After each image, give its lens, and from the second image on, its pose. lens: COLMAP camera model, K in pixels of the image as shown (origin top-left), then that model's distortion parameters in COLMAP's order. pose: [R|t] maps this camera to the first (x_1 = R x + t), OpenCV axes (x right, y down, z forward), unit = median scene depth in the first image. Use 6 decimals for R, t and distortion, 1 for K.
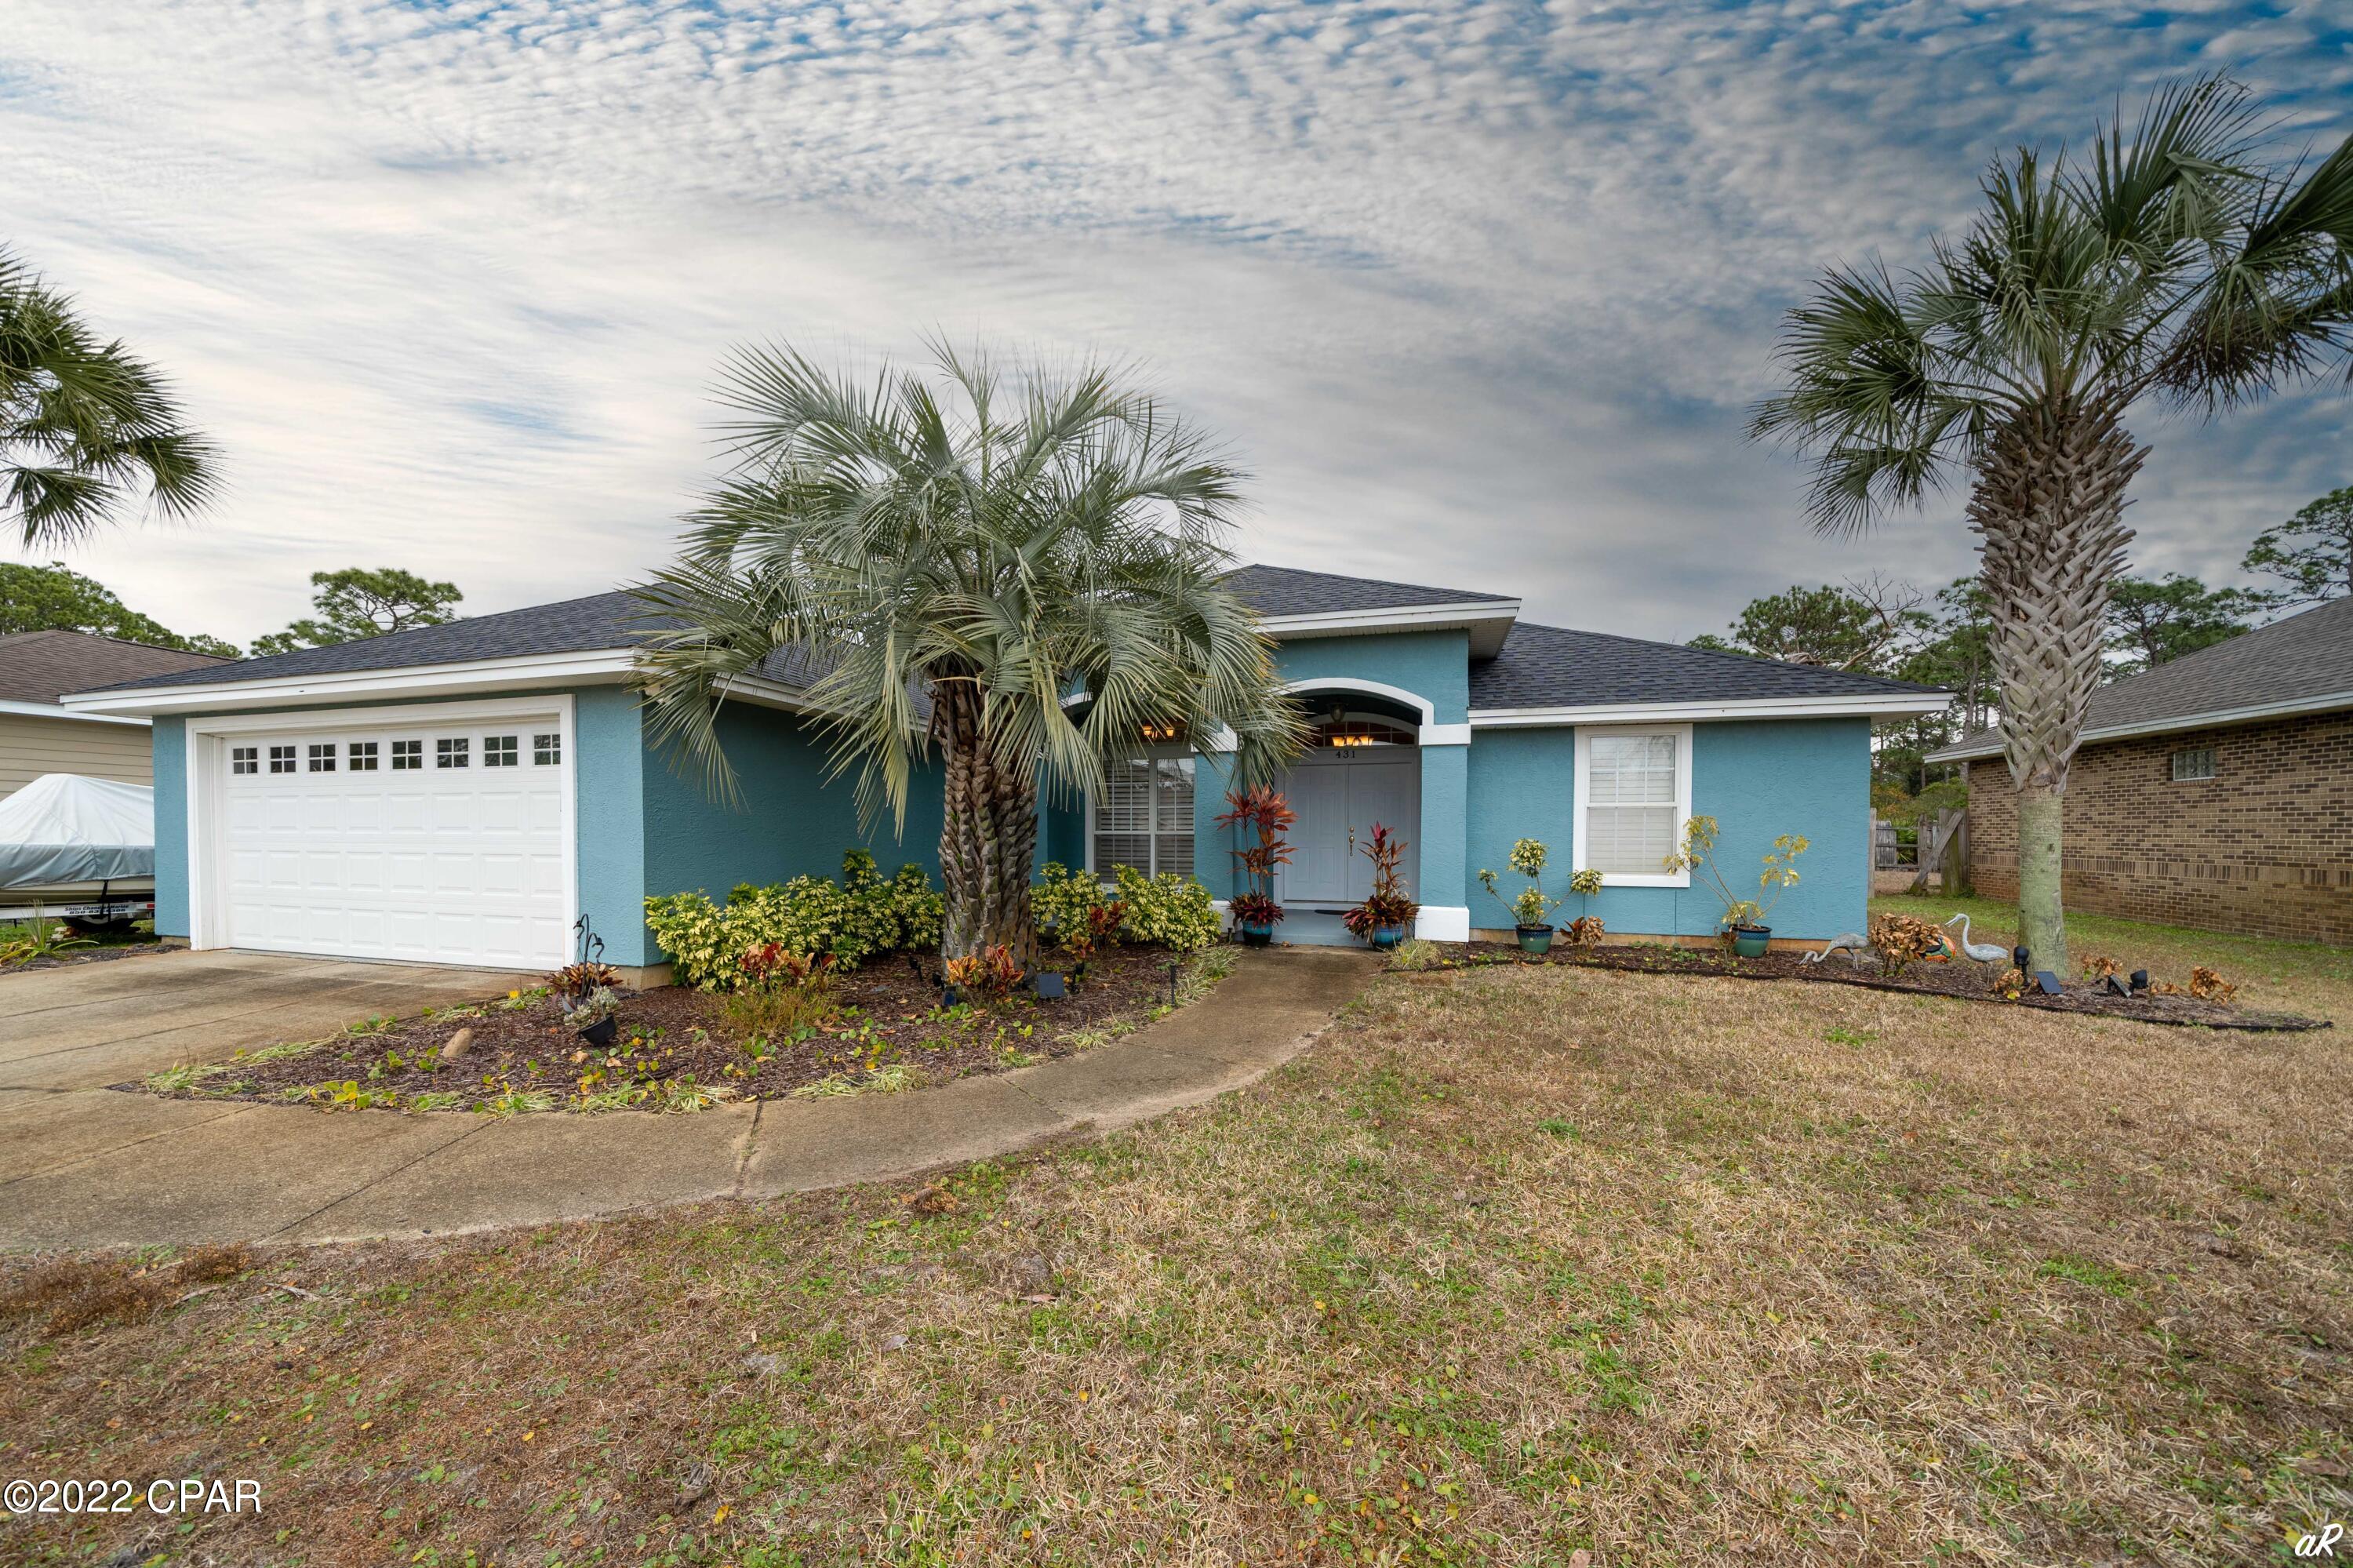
lens RADIAL K [[856.9, 0, 1174.2], [0, 856.9, 845.7], [0, 0, 1]] dist [-0.013290, 0.000014]
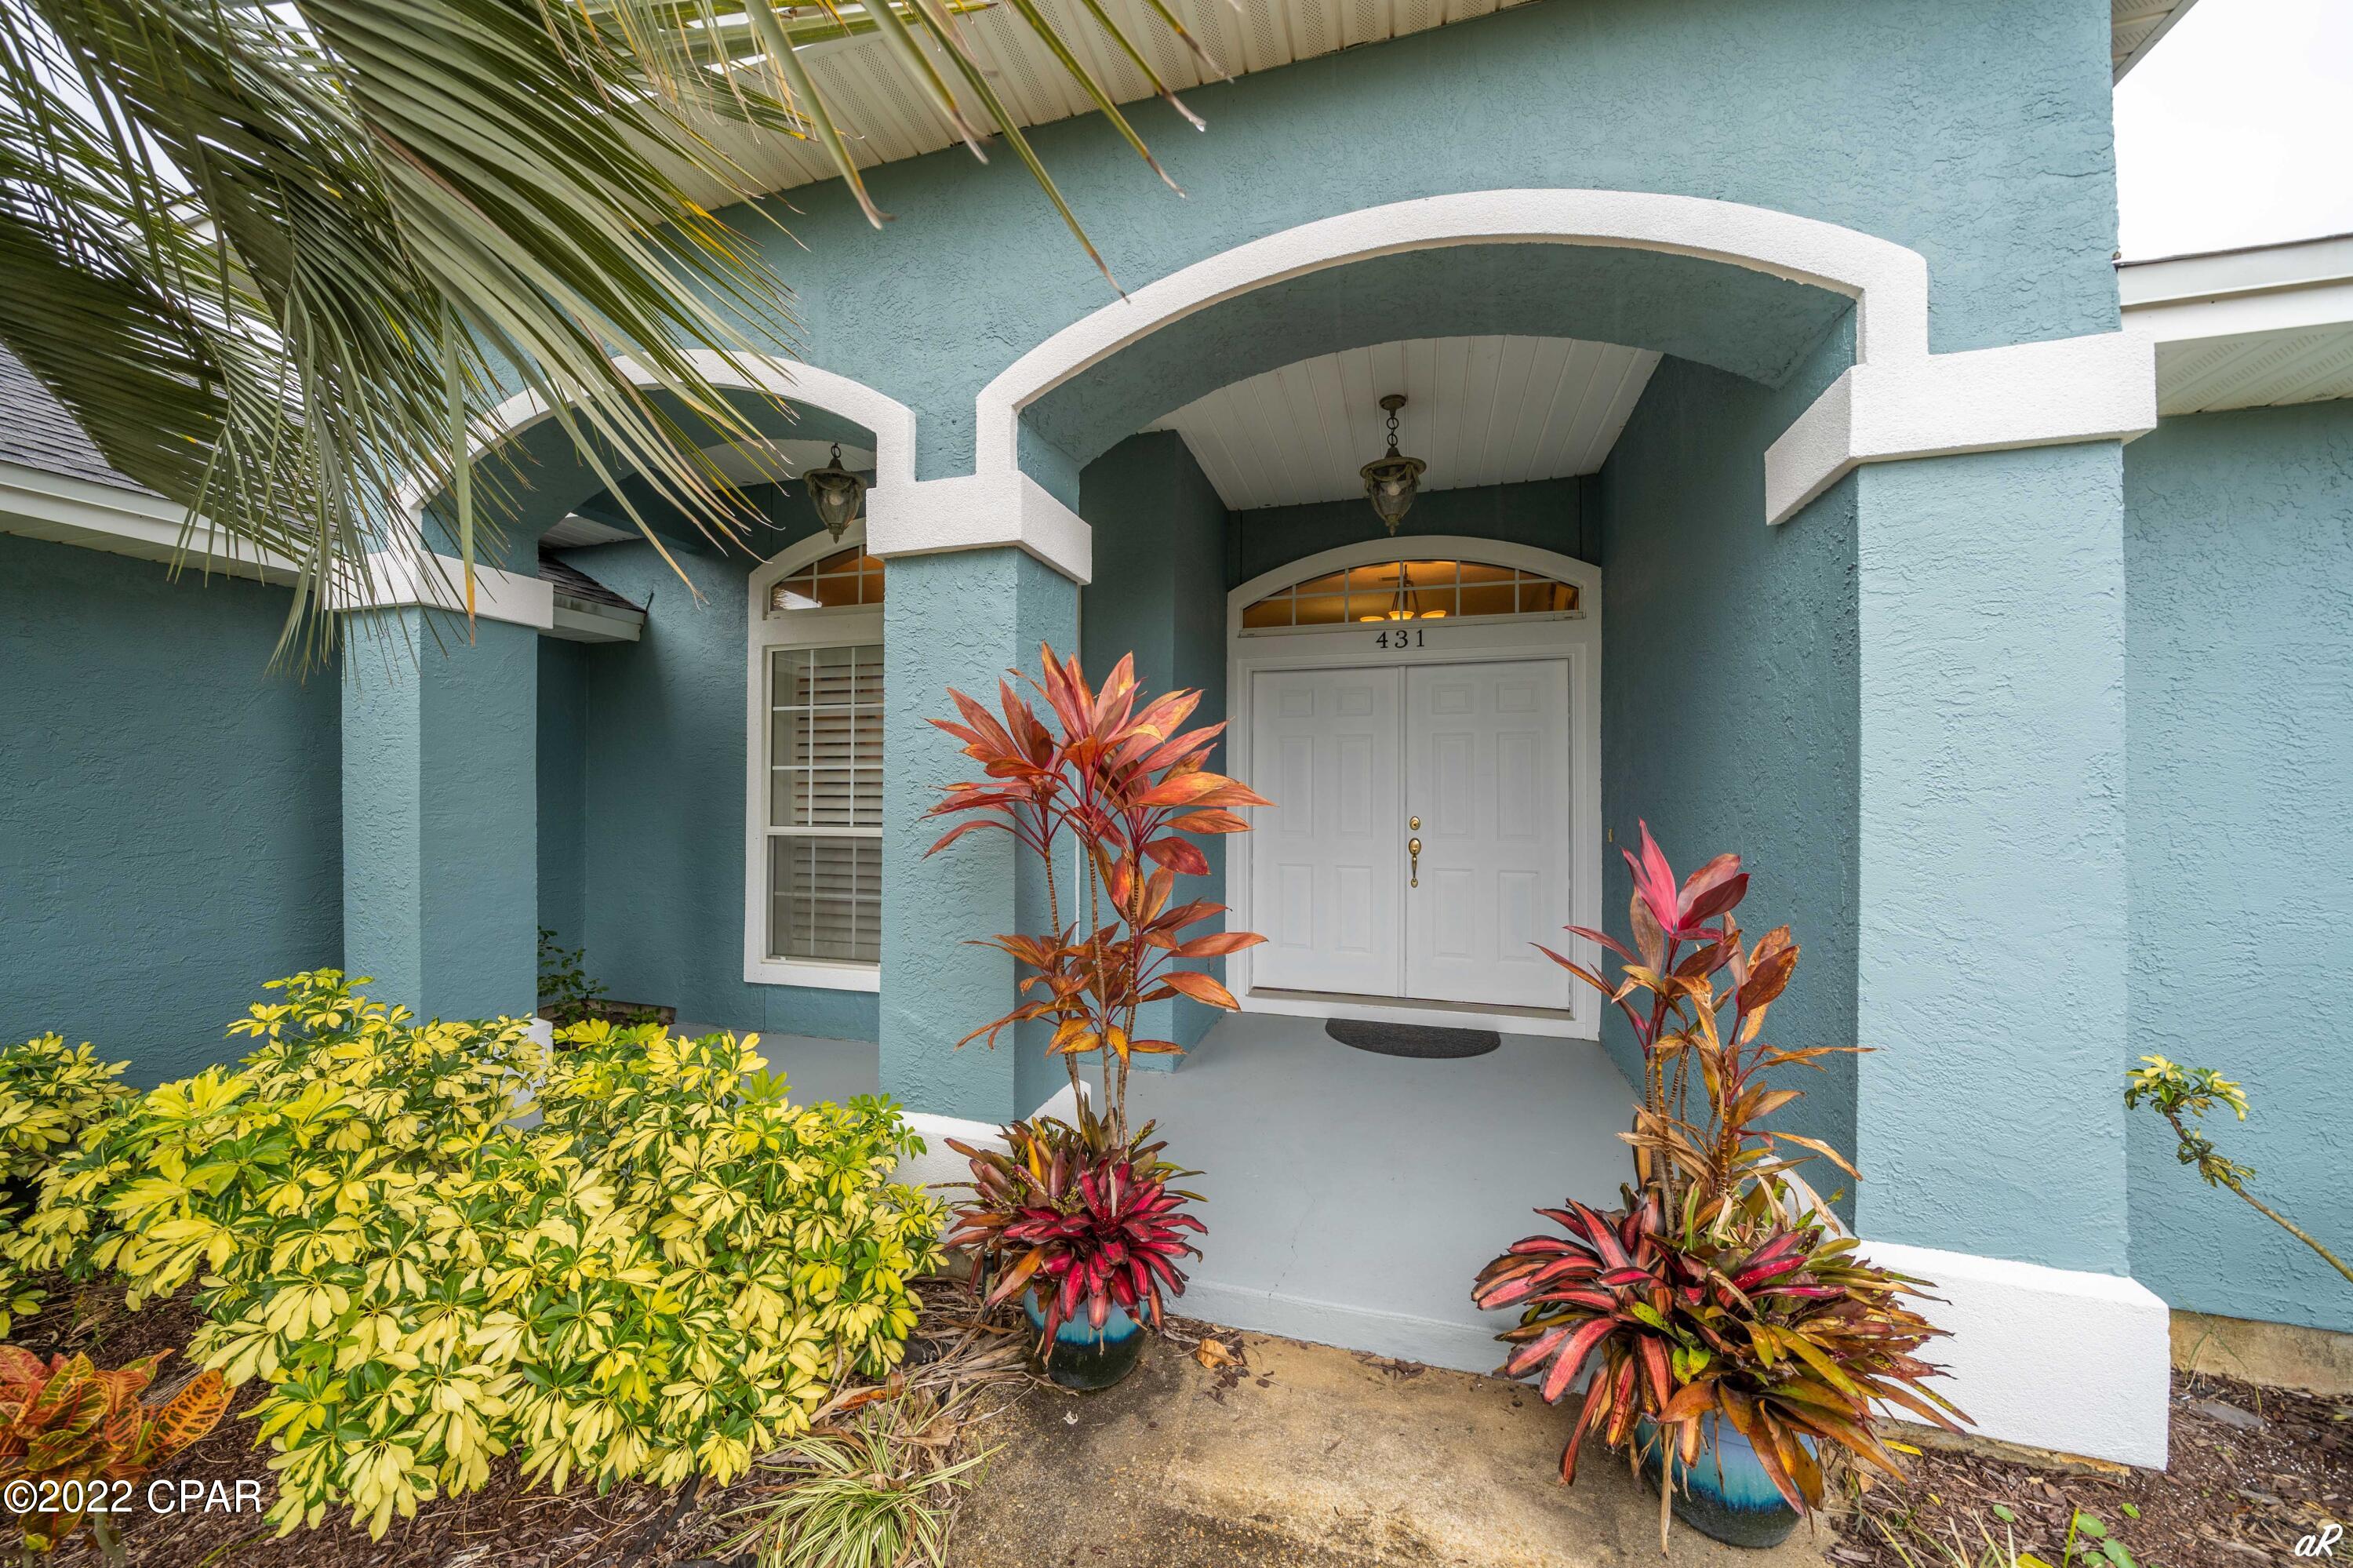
lens RADIAL K [[817.4, 0, 1162.6], [0, 817.4, 799.4], [0, 0, 1]] dist [-0.000238, 0.000012]
pose [[0.999566, 0.000264, 0.029471, 0.118147], [0.000403, 0.999744, -0.022623, -0.029849], [-0.029469, 0.022625, 0.999310, 0.863853]]
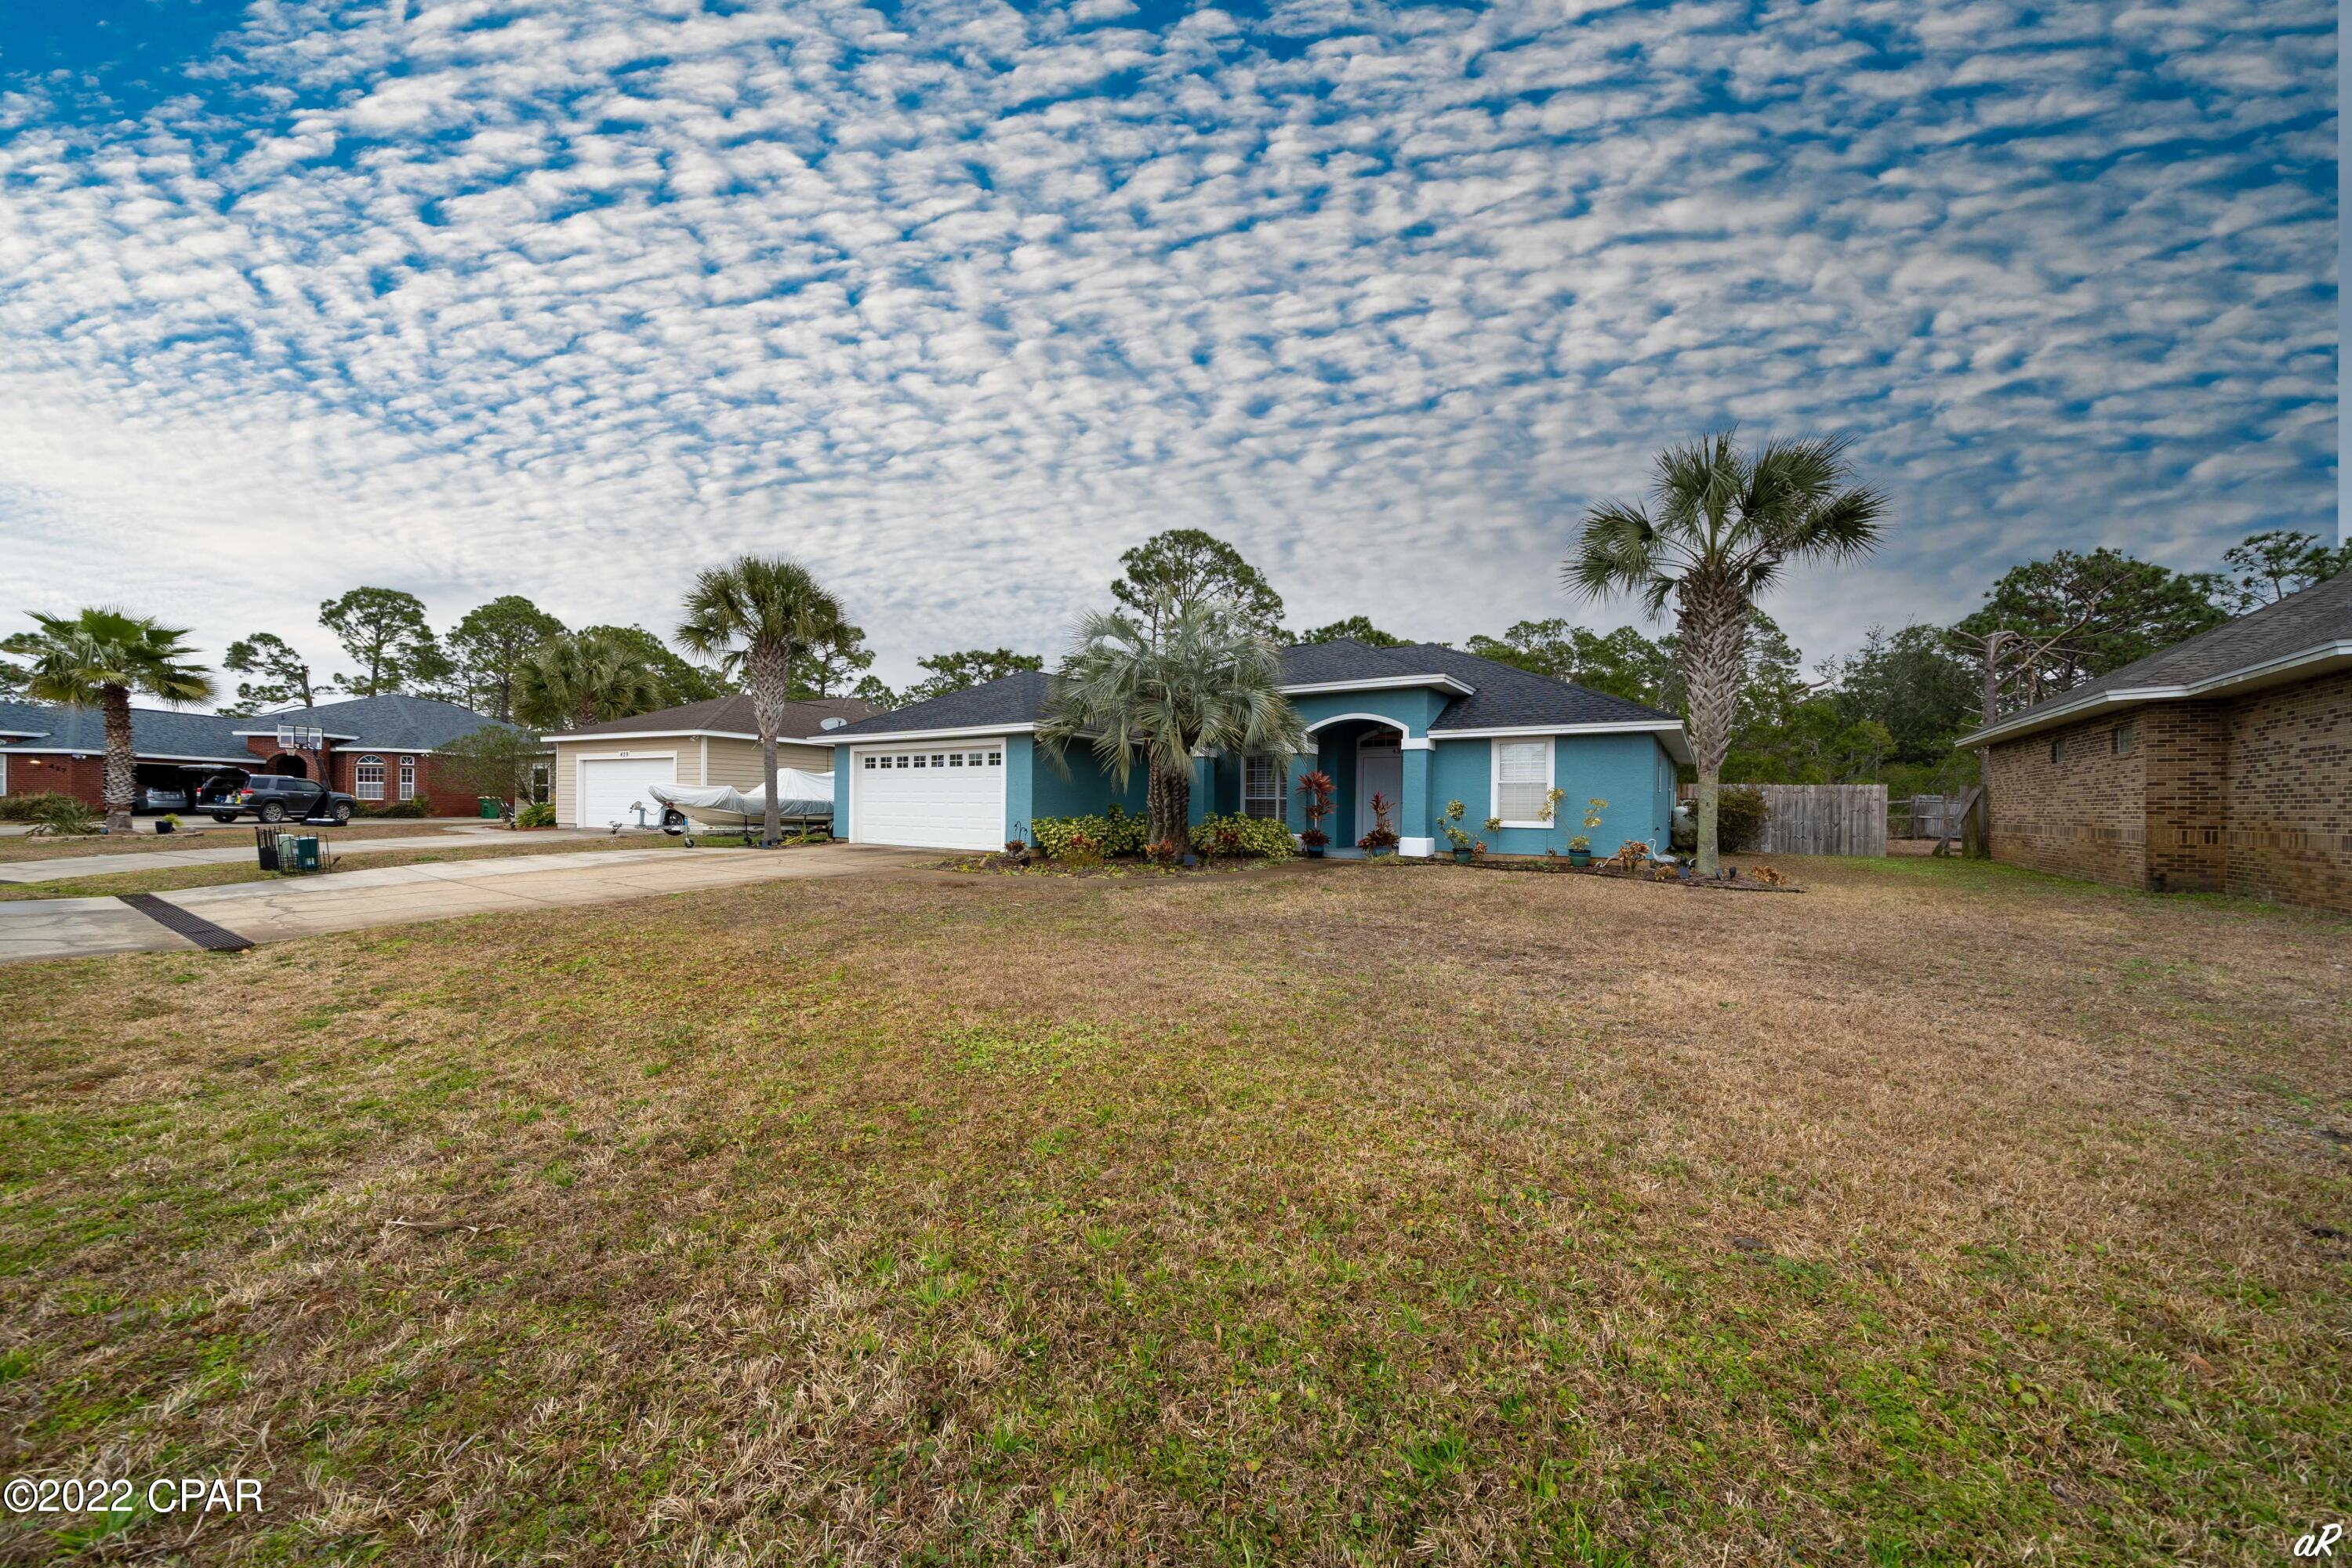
lens RADIAL K [[817.0, 0, 1162.1], [0, 817.0, 799.4], [0, 0, 1]] dist [-0.000238, 0.000012]
pose [[0.951472, 0.006346, -0.307669, 0.363429], [-0.014555, 0.999596, -0.024394, 0.042644], [0.307390, 0.027689, 0.951181, -0.888538]]
